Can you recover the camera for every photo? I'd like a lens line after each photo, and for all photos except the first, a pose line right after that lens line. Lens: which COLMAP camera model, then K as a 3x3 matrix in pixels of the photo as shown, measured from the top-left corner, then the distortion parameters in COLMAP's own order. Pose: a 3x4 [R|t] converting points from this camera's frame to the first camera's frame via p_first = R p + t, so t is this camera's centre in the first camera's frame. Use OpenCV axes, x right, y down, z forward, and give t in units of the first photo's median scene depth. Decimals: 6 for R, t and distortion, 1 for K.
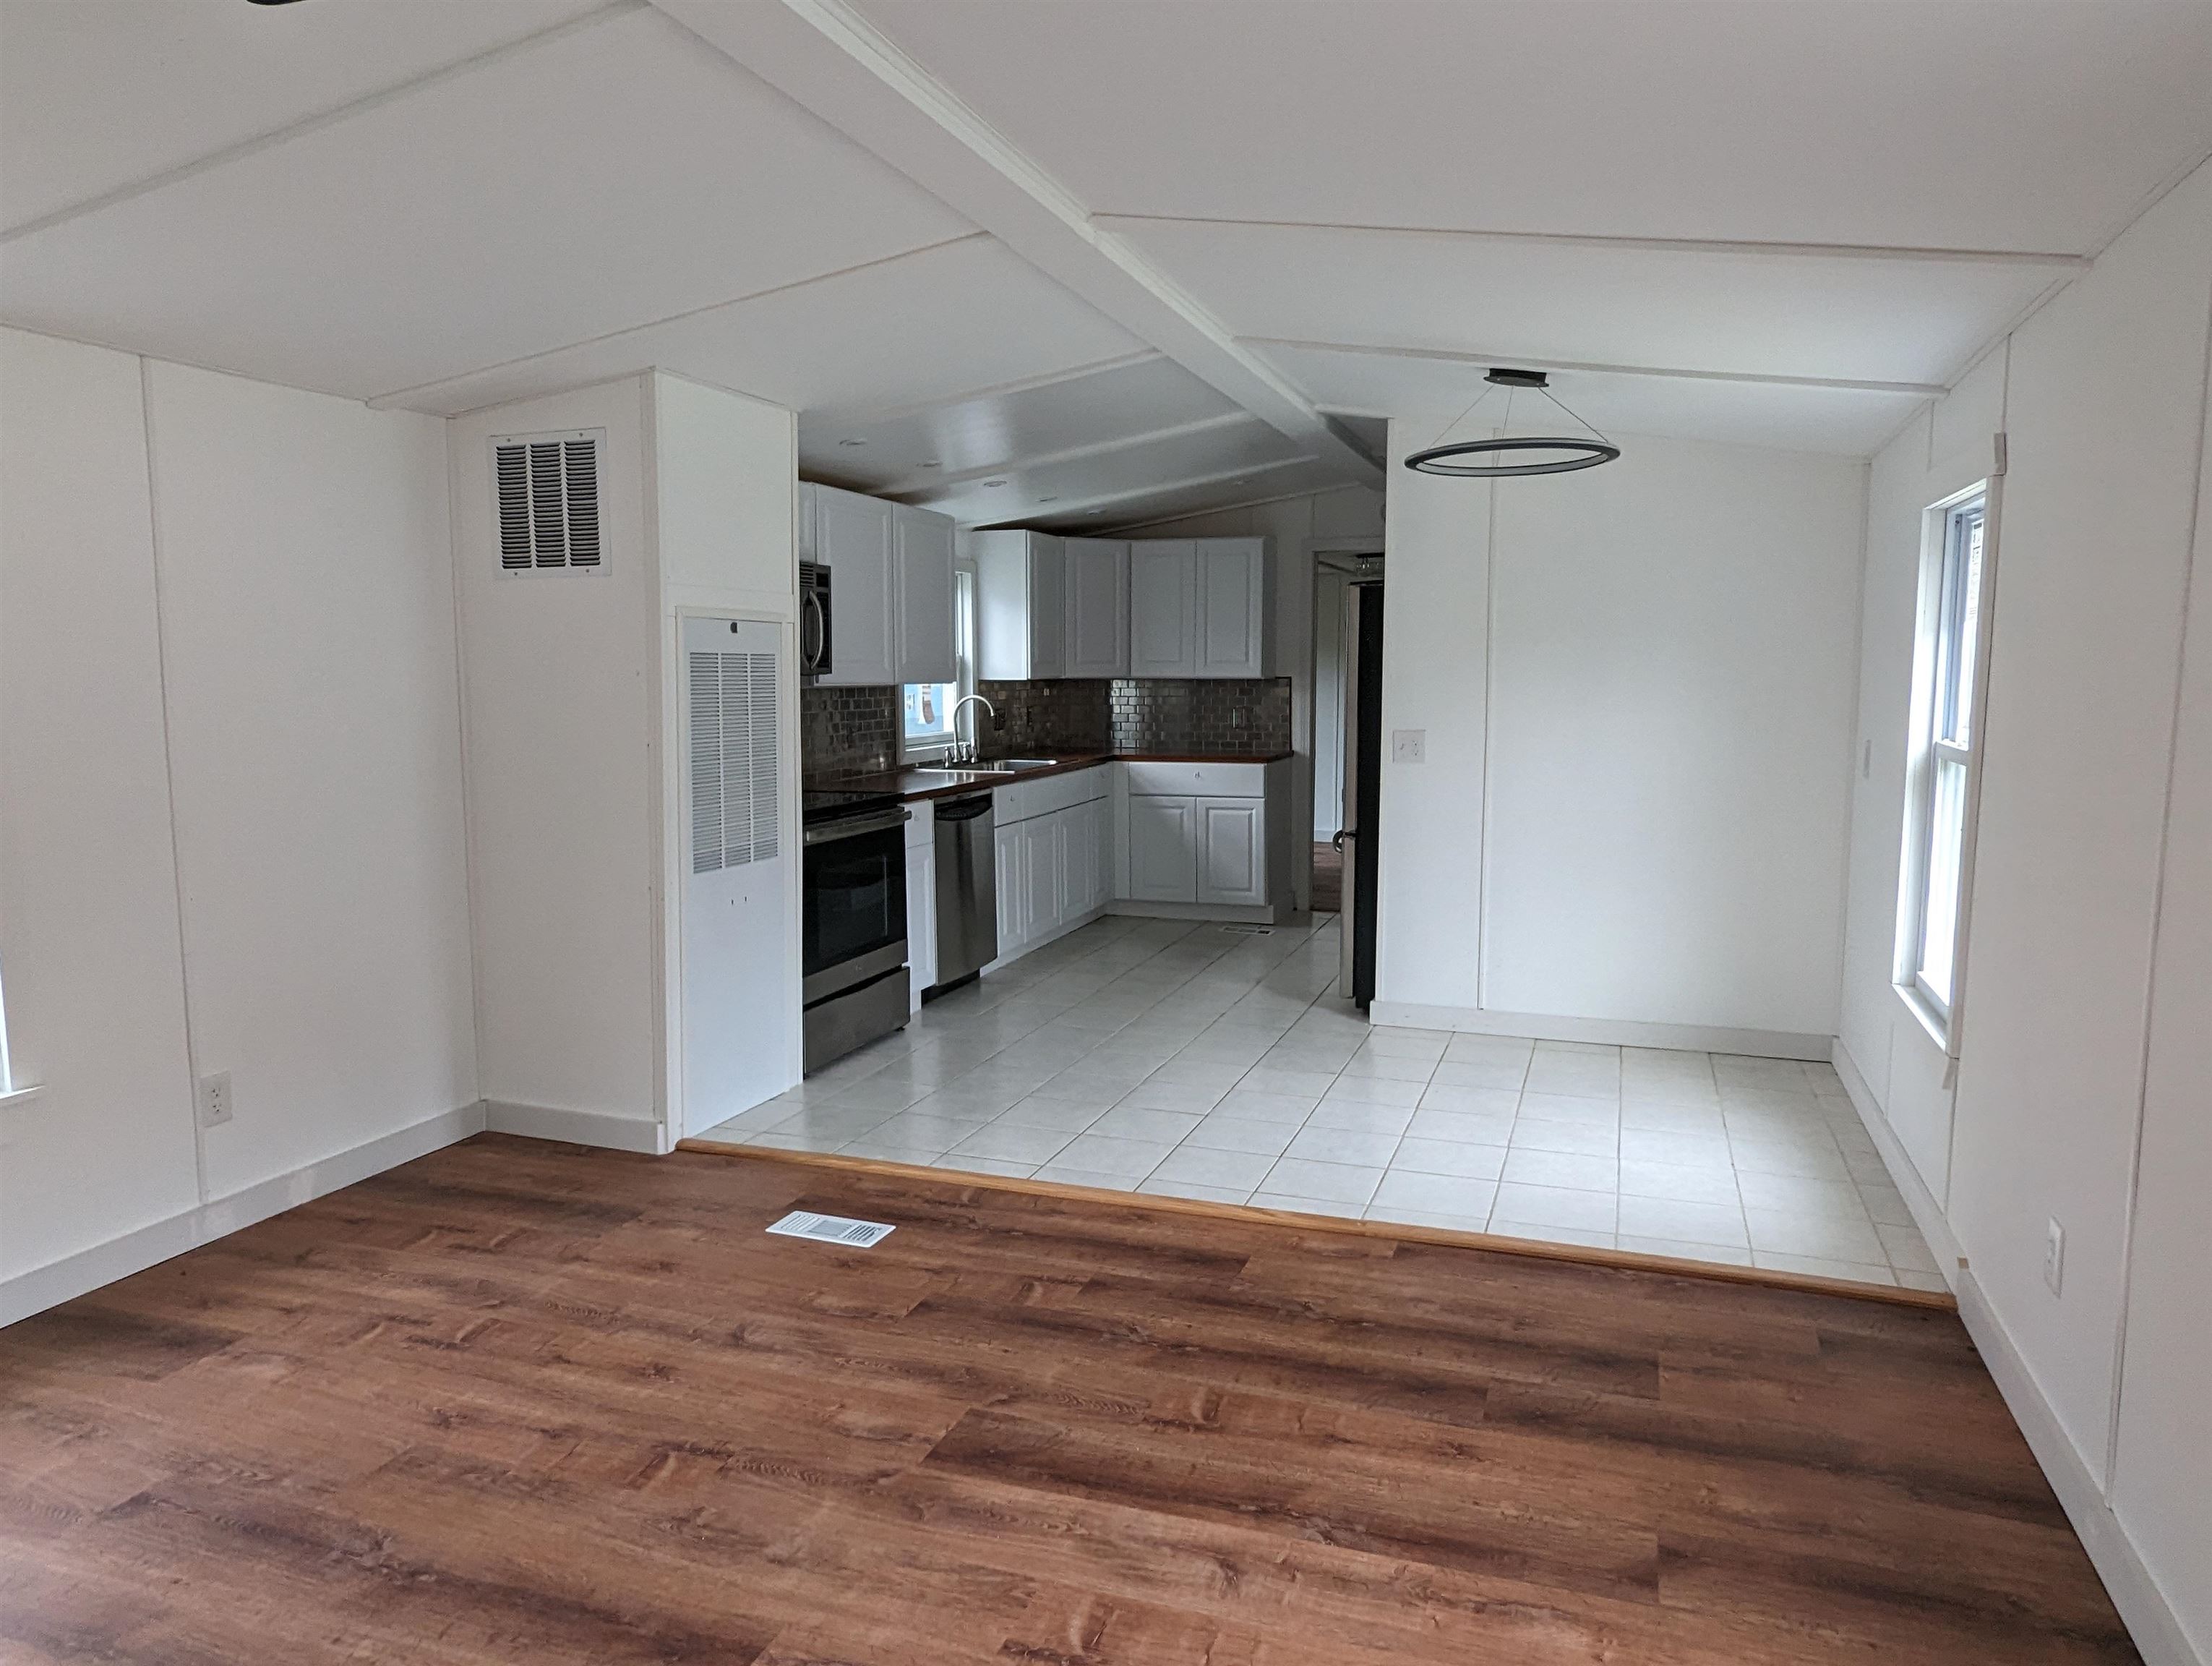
lens RADIAL K [[1463.7, 0, 1104.4], [0, 1463.7, 834.9], [0, 0, 1]] dist [-0.007434, -0.003110]
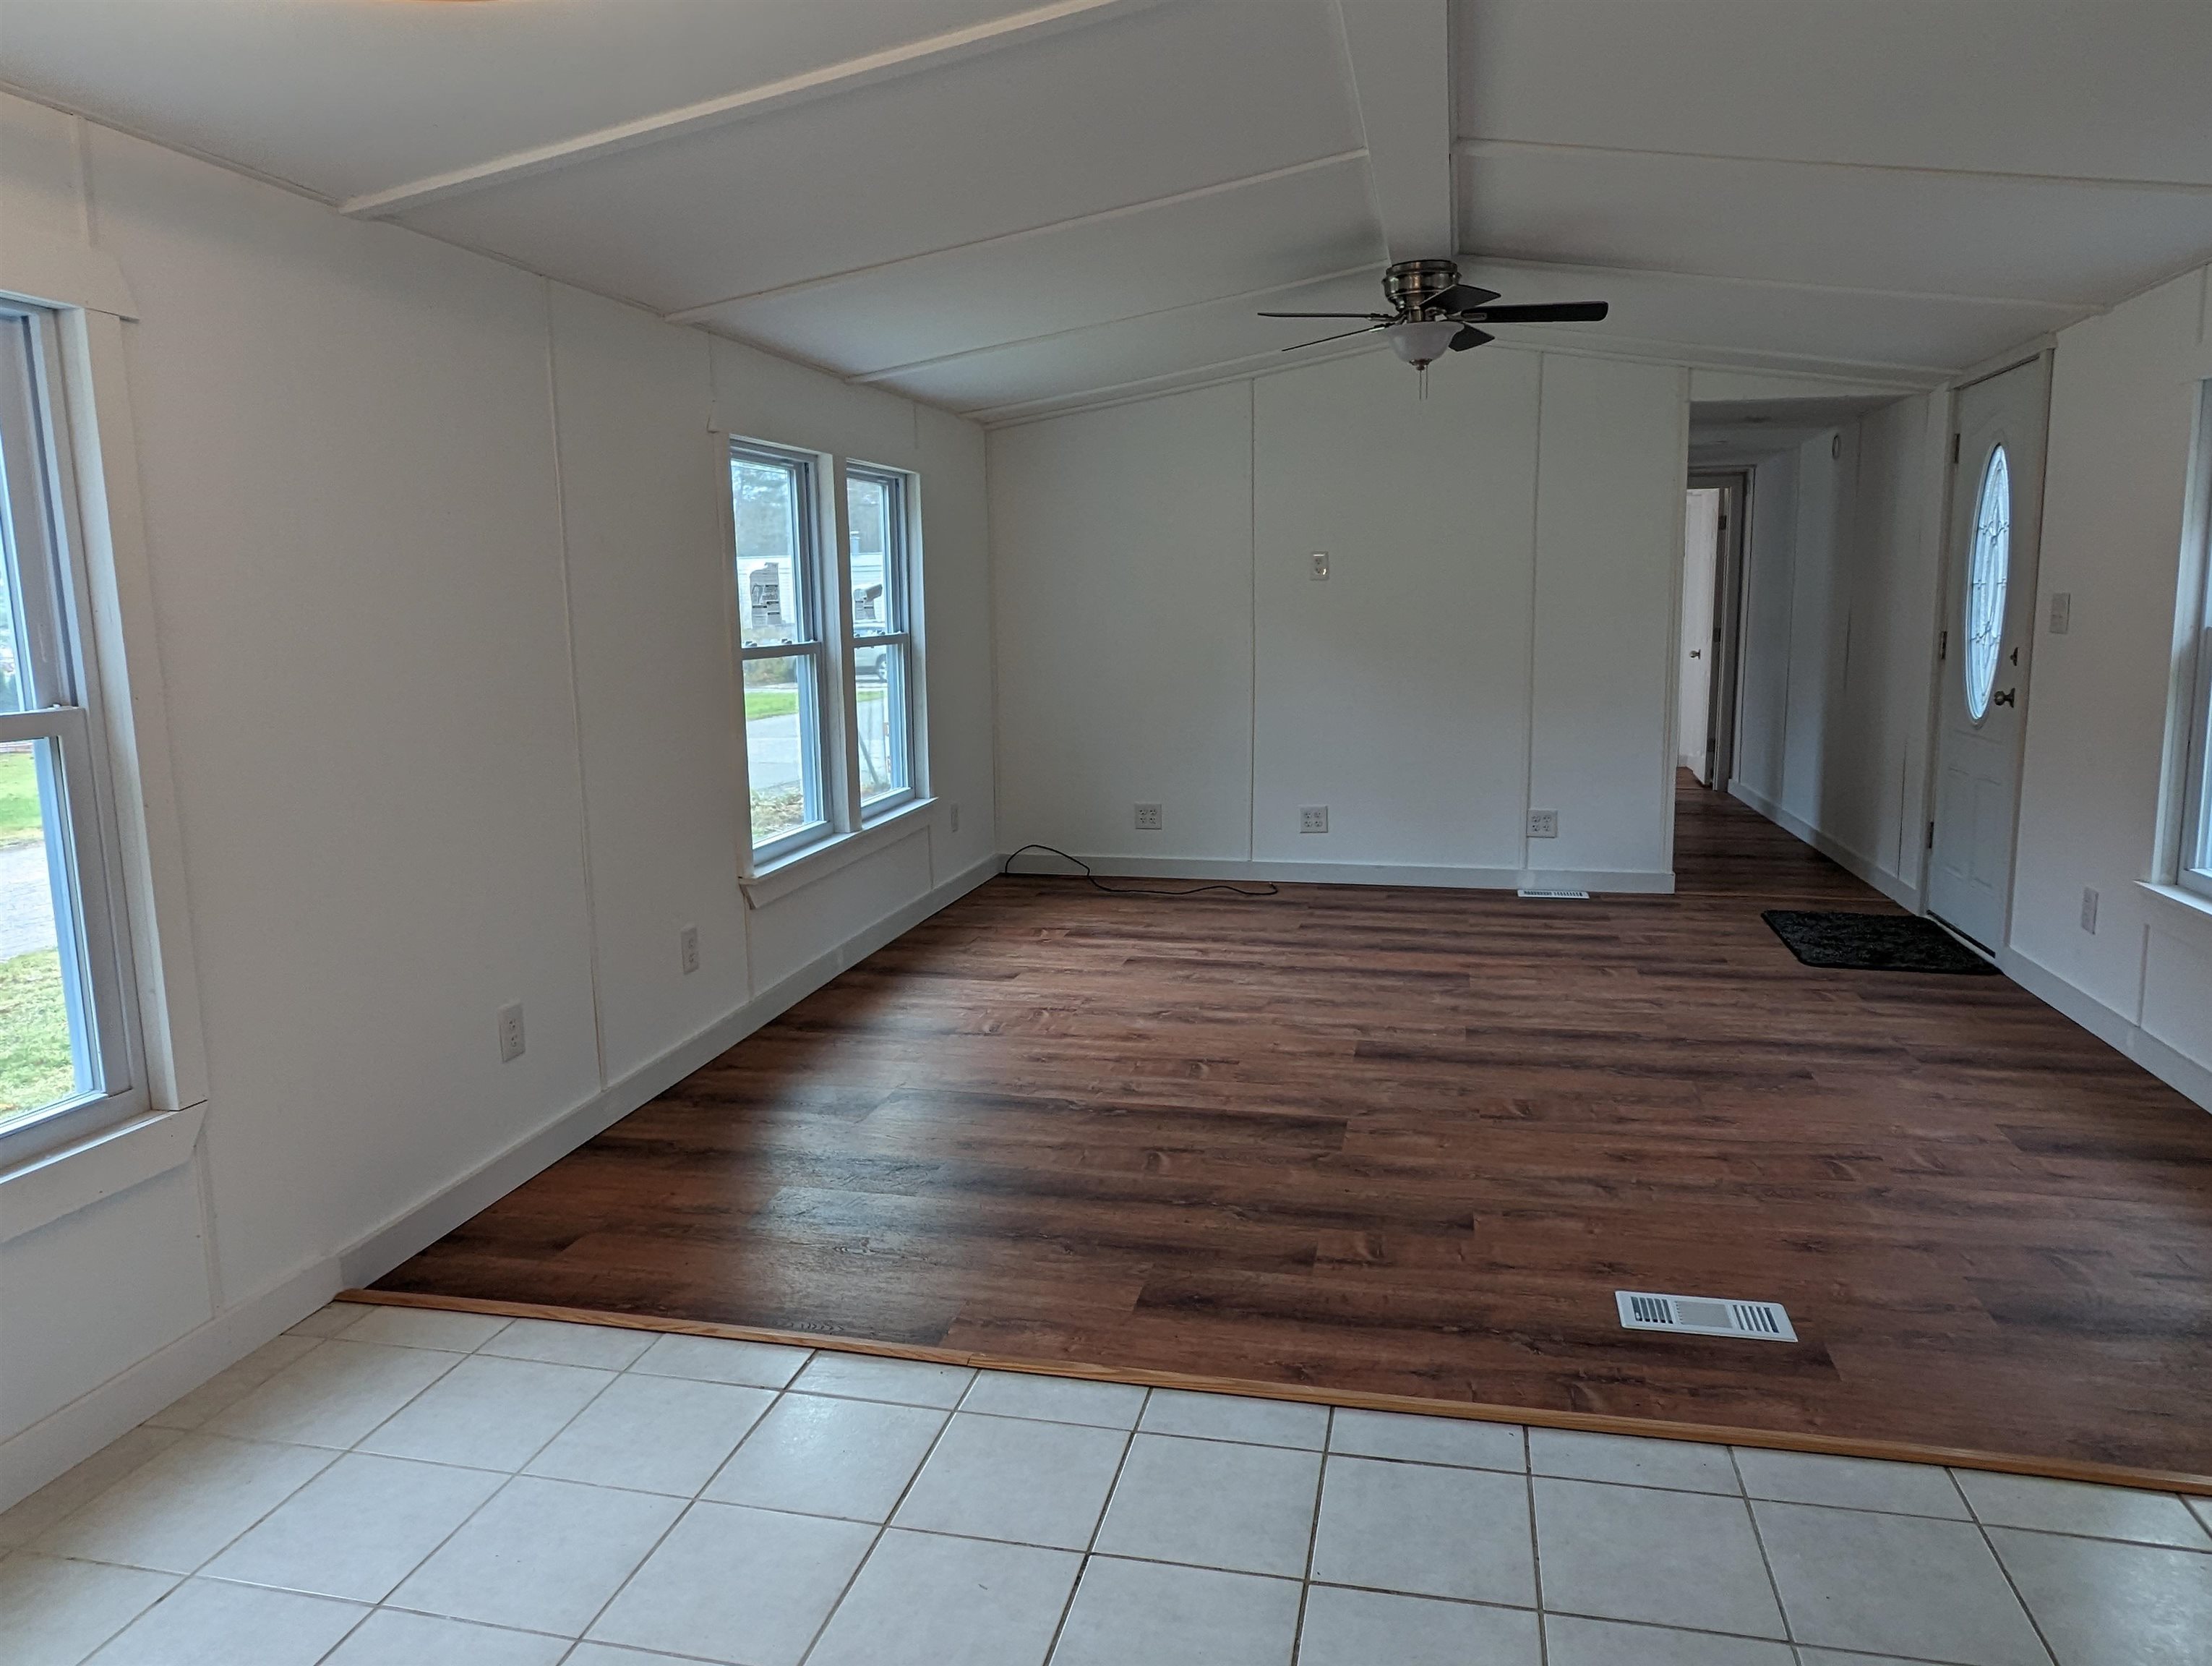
lens RADIAL K [[1463.7, 0, 1106.7], [0, 1463.7, 831.3], [0, 0, 1]] dist [-0.007434, -0.003110]
pose [[-0.993102, 0.039761, -0.110308, 0.227275], [0.009004, 0.963833, 0.266356, -0.203431], [0.116909, 0.263525, -0.957542, 2.009933]]
